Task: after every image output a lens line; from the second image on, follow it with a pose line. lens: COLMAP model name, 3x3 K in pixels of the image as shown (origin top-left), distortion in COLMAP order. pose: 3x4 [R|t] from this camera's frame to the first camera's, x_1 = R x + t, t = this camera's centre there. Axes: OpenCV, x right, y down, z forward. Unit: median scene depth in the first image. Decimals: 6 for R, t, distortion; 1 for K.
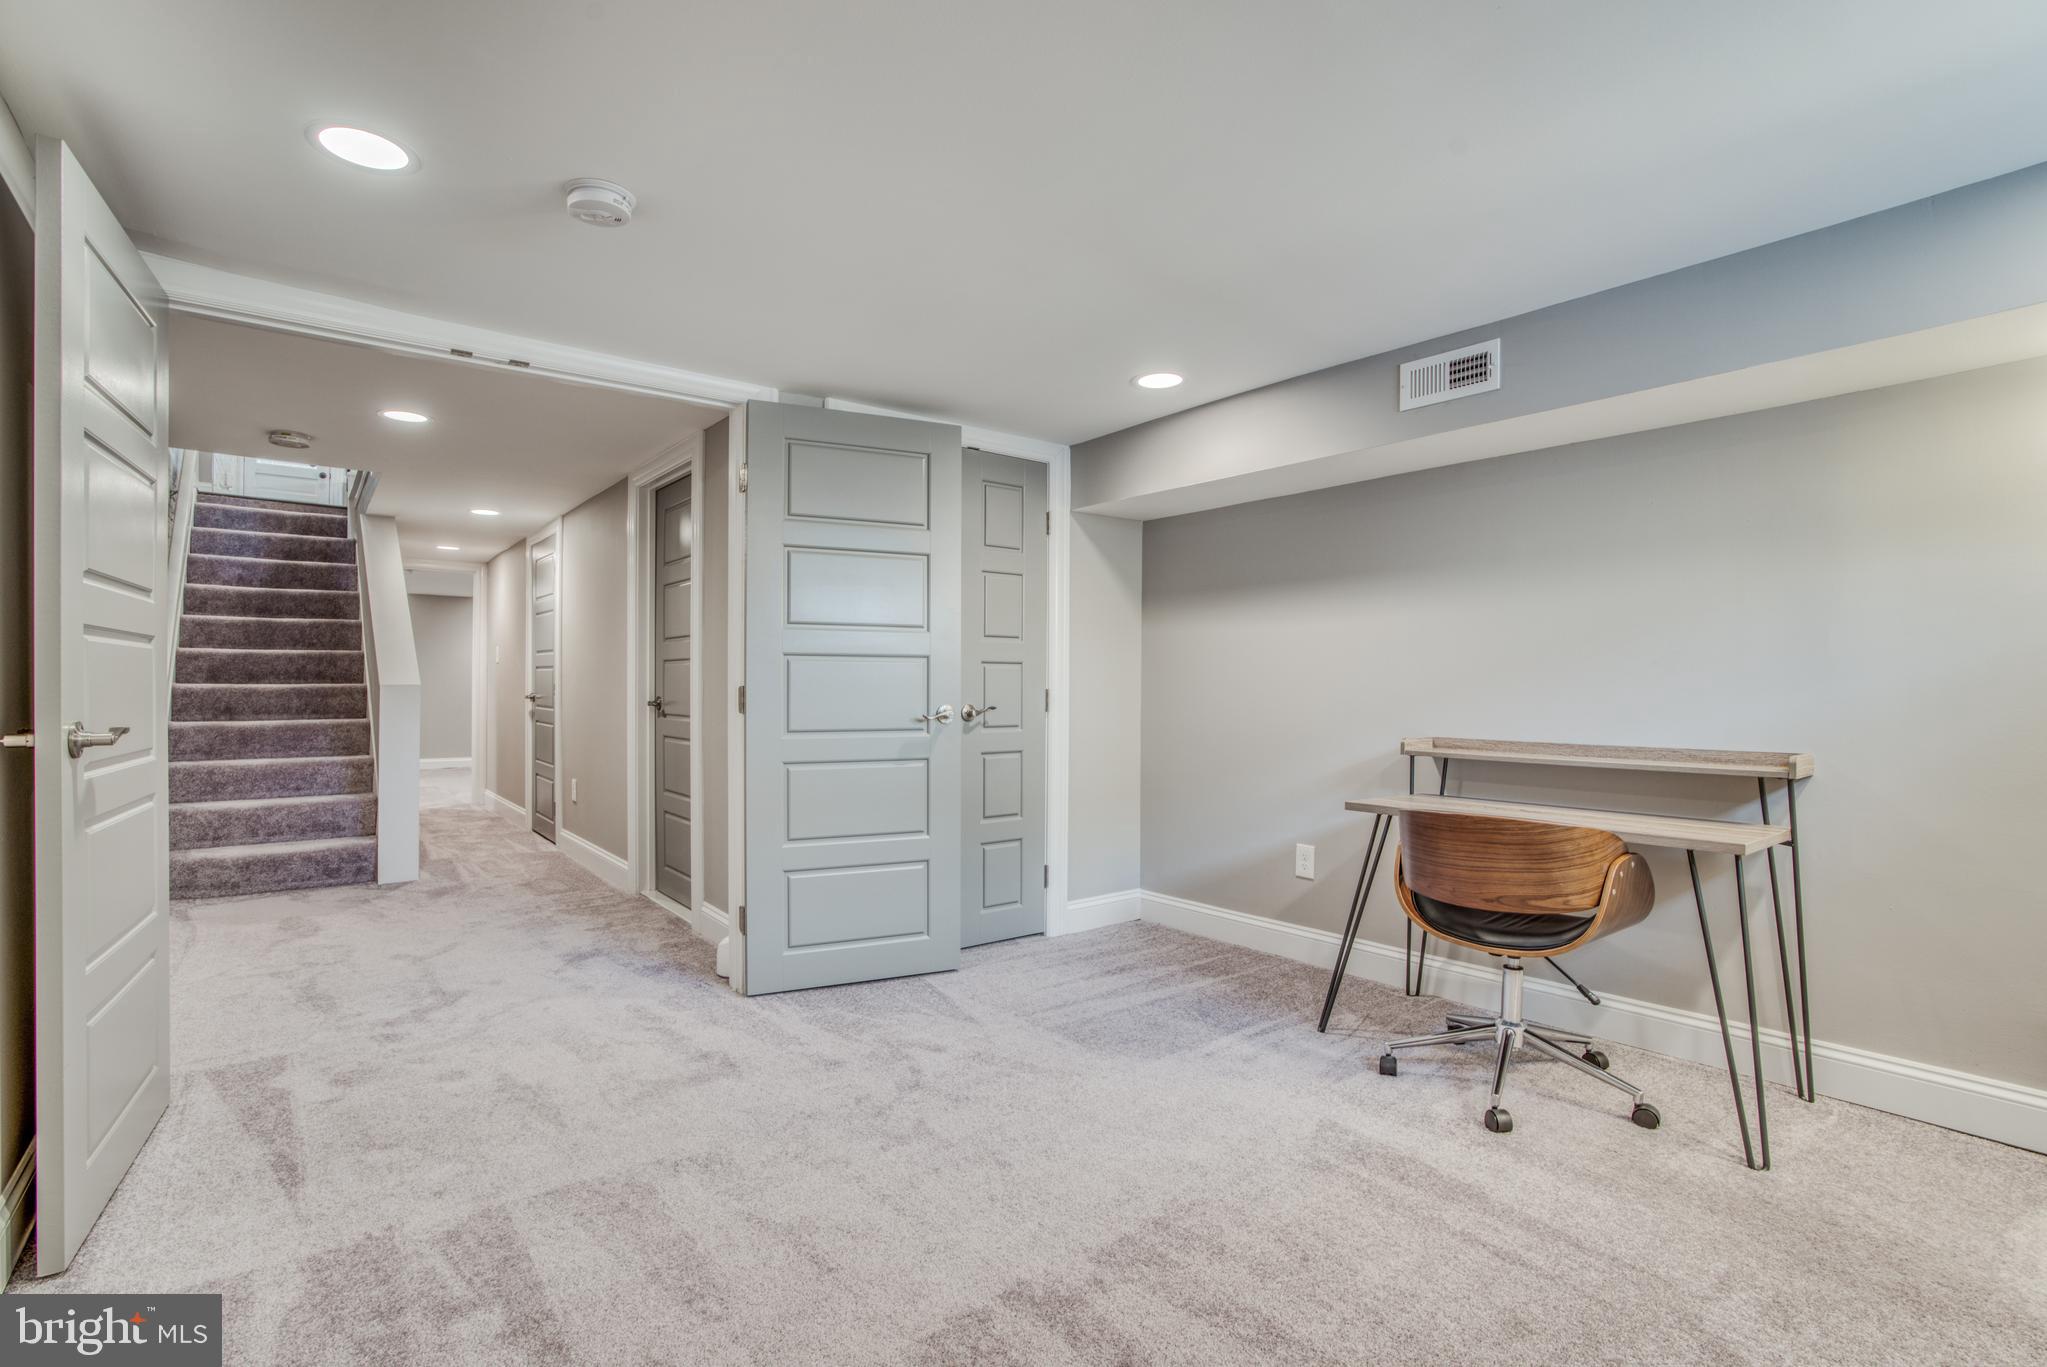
lens RADIAL K [[952.3, 0, 1004.9], [0, 952.3, 696.0], [0, 0, 1]] dist [-0.068932, 0.027712]
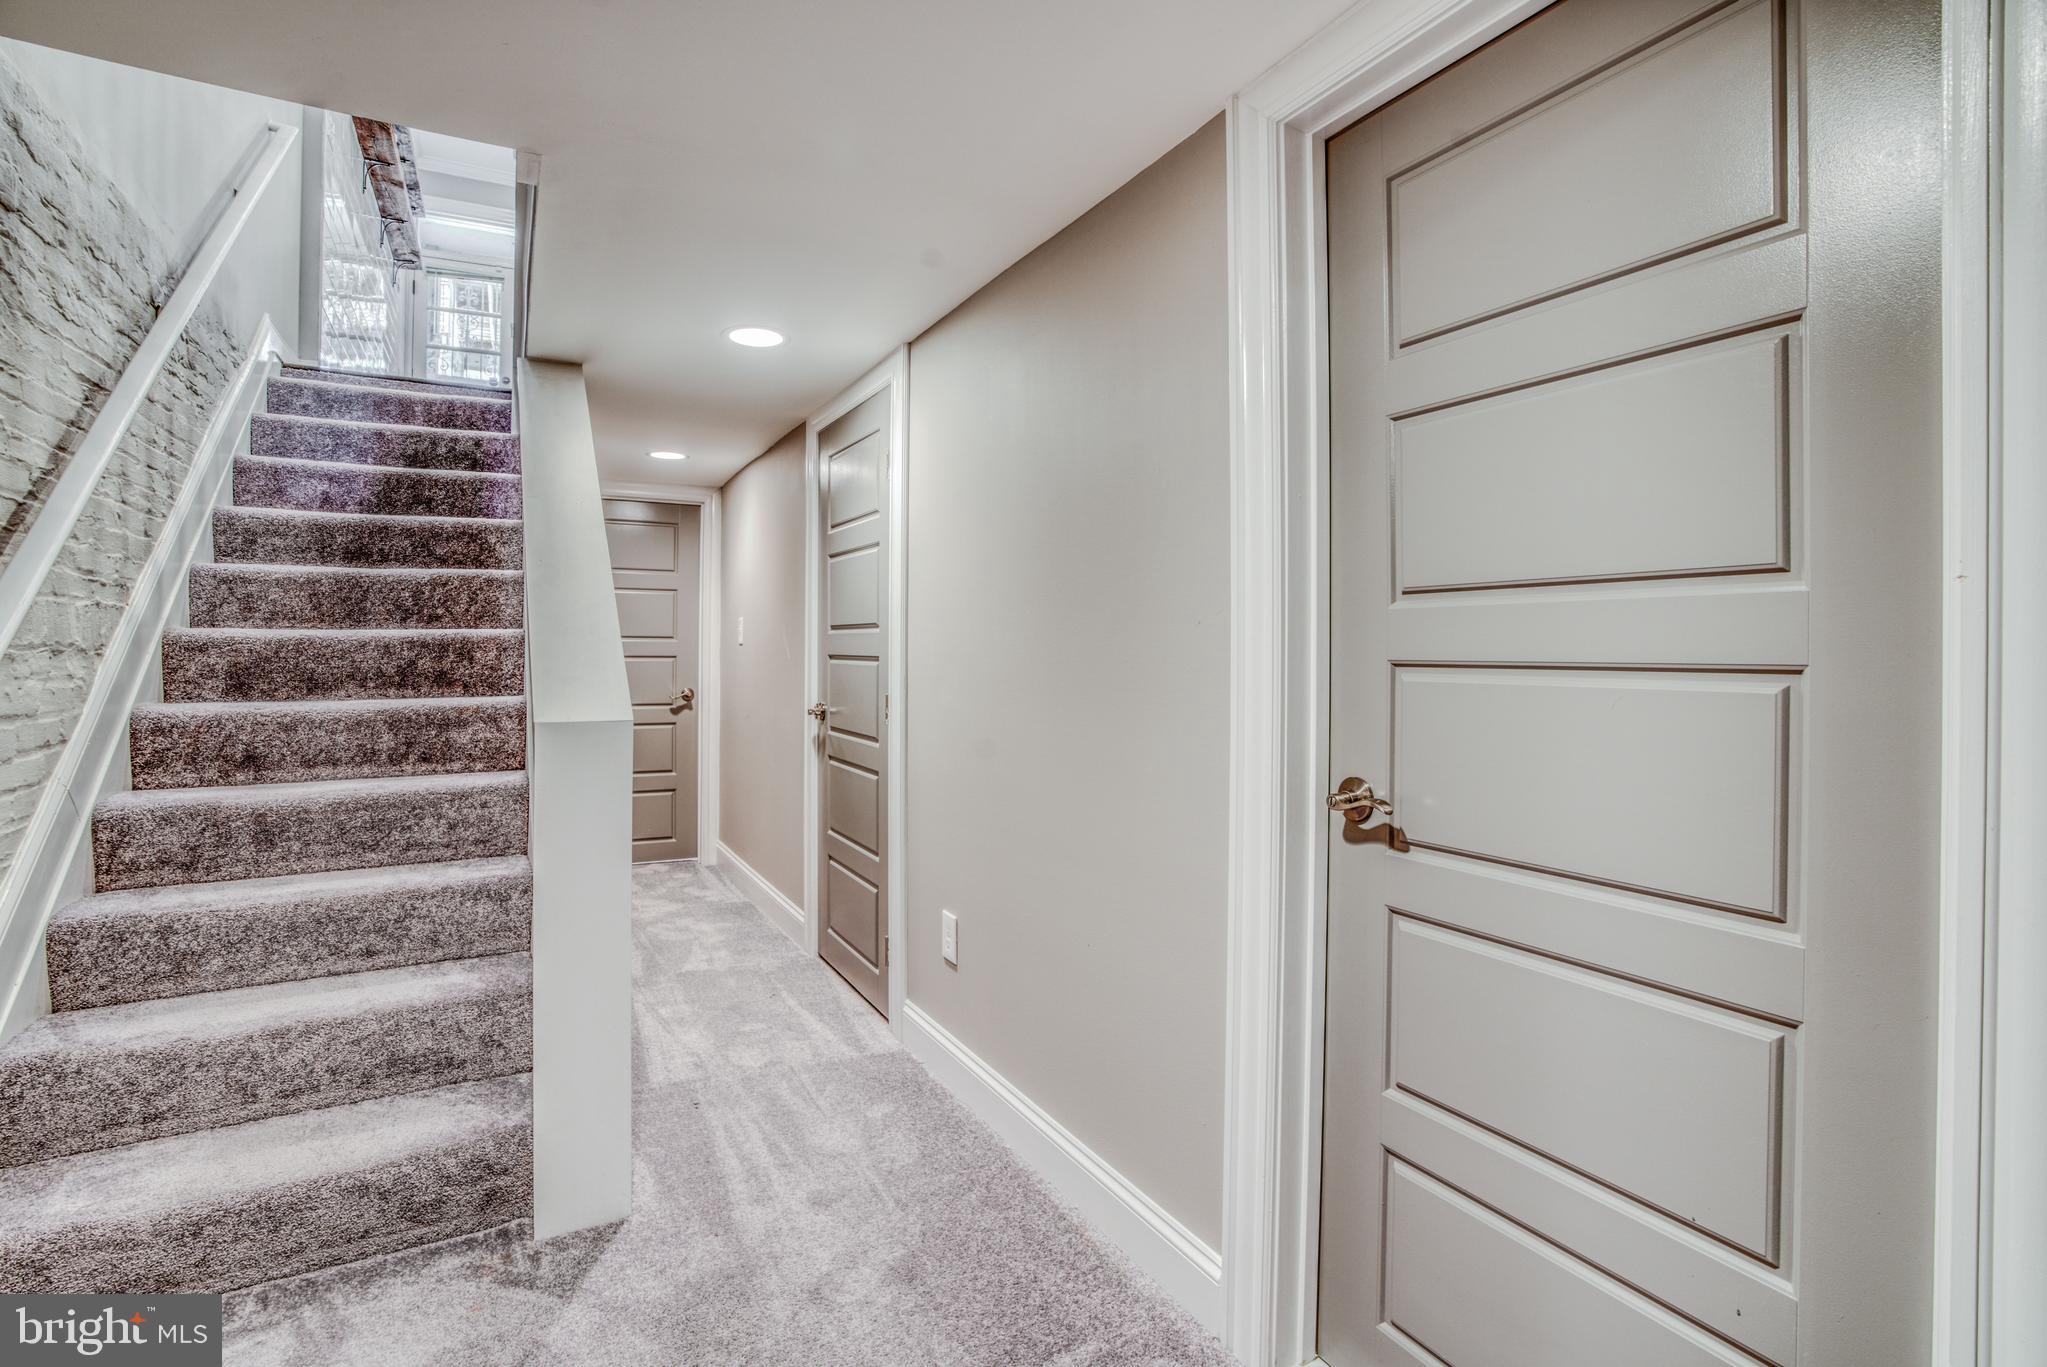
lens RADIAL K [[952.3, 0, 1004.9], [0, 952.3, 696.0], [0, 0, 1]] dist [-0.068932, 0.027712]
pose [[0.983667, 0.013216, -0.179510, -0.352409], [-0.006262, 0.999210, 0.039248, -0.035916], [0.179887, -0.037483, 0.982973, 0.562706]]
